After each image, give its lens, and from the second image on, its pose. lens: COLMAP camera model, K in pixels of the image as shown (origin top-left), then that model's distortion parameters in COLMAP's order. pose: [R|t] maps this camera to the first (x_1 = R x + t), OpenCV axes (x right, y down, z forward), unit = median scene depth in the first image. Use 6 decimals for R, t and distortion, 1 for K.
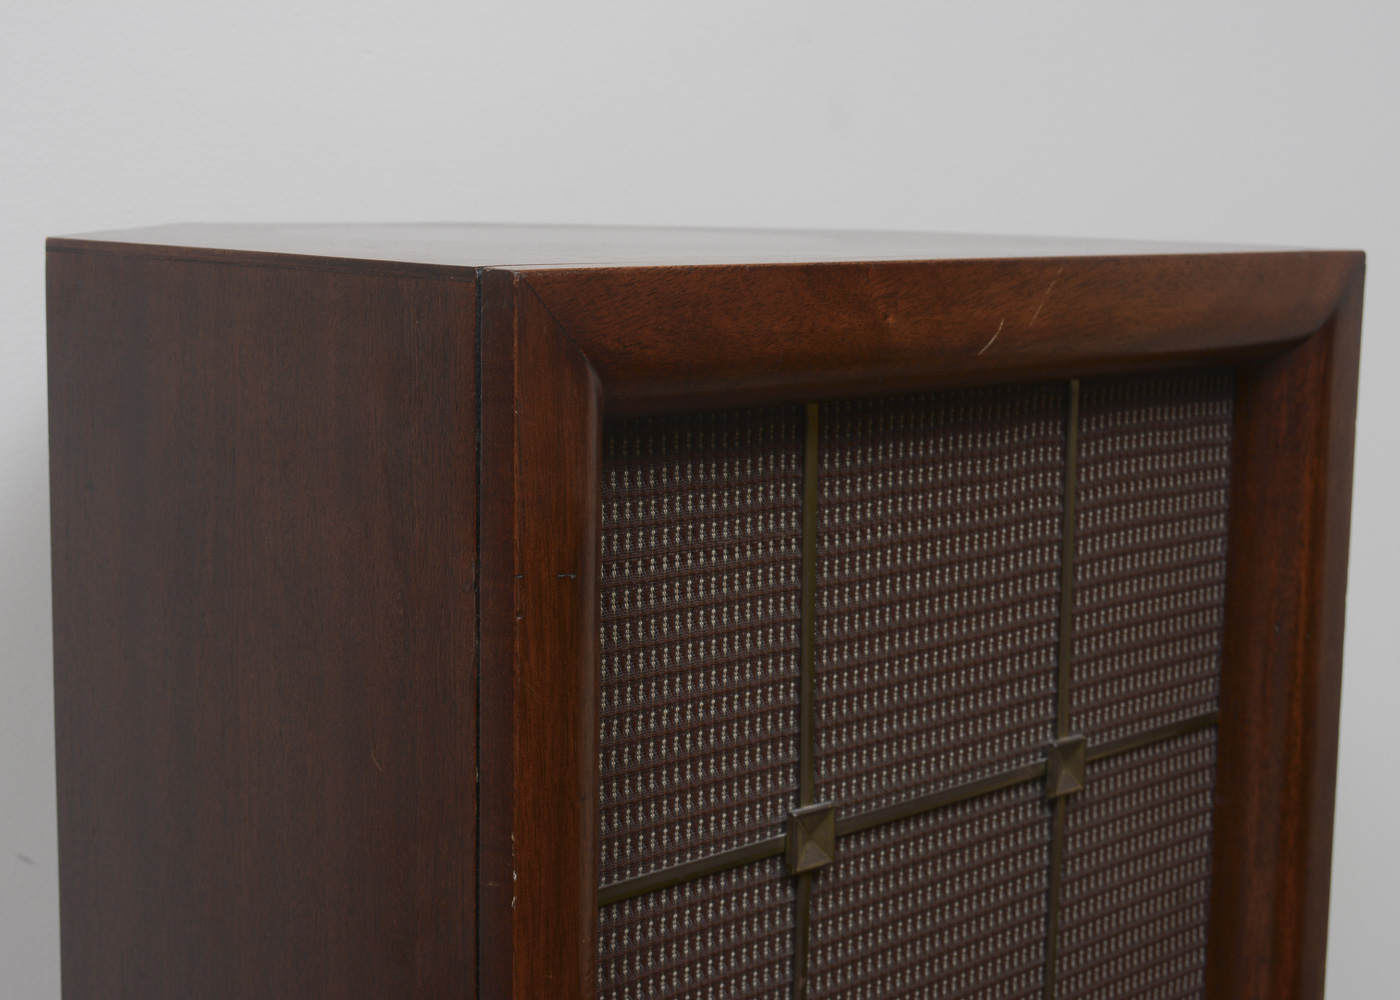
lens RADIAL K [[2078.1, 0, 700.0], [0, 2078.1, 500.0], [0, 0, 1]] dist [0.008540, -0.015362]
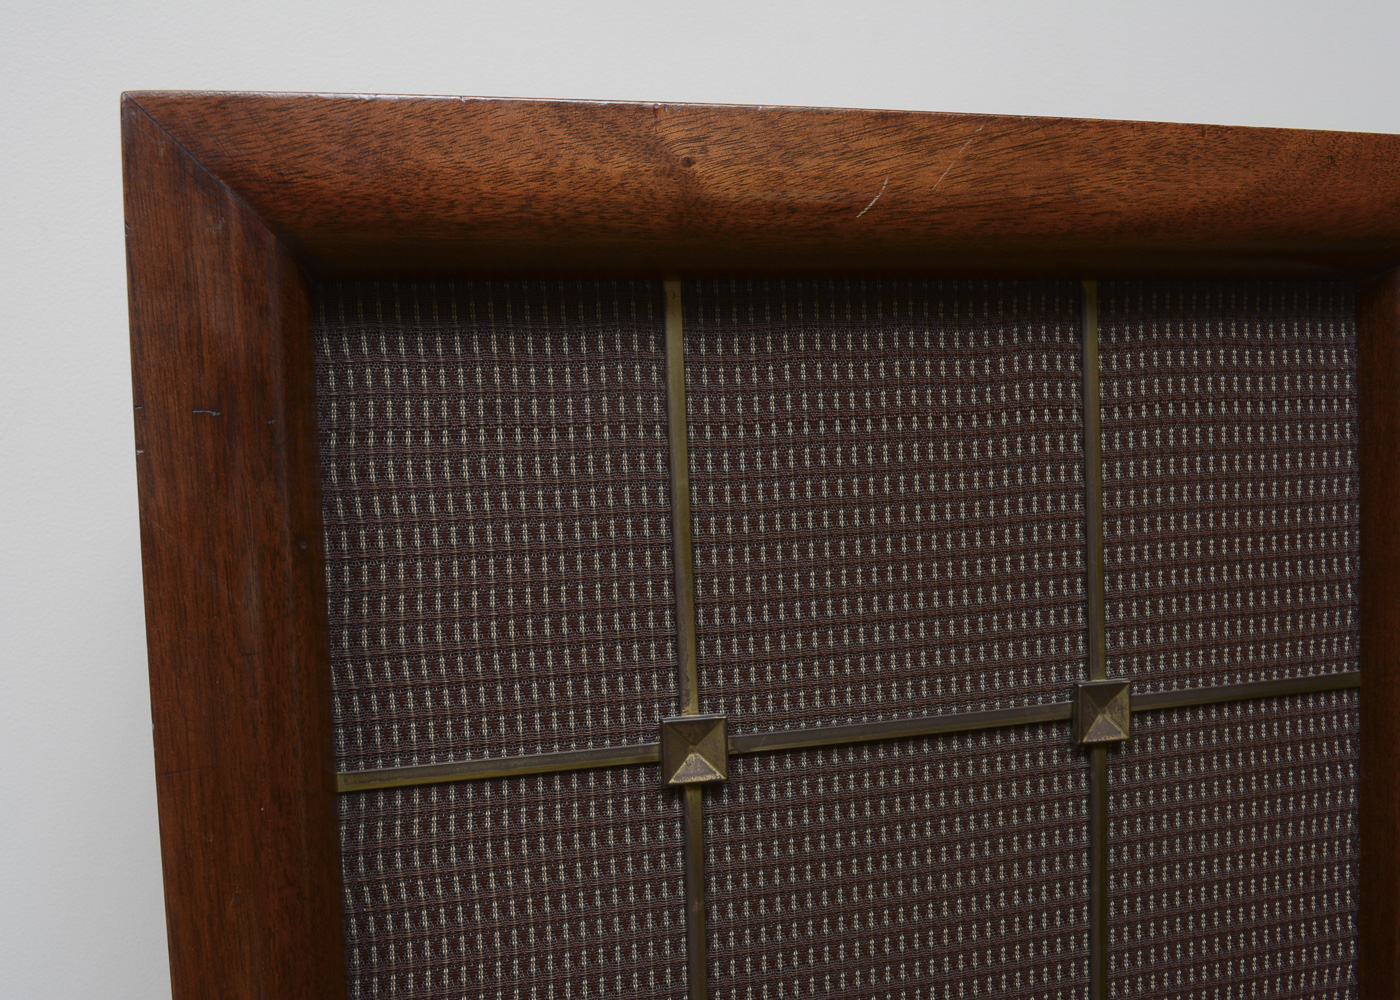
lens RADIAL K [[1390.8, 0, 650.7], [0, 1390.8, 499.8], [0, 0, 1]] dist [-0.071172, 0.005287]
pose [[0.884834, -0.018364, -0.465545, 0.340931], [-0.015433, 0.997519, -0.068681, 0.097173], [0.465652, 0.067956, 0.882355, 0.449851]]
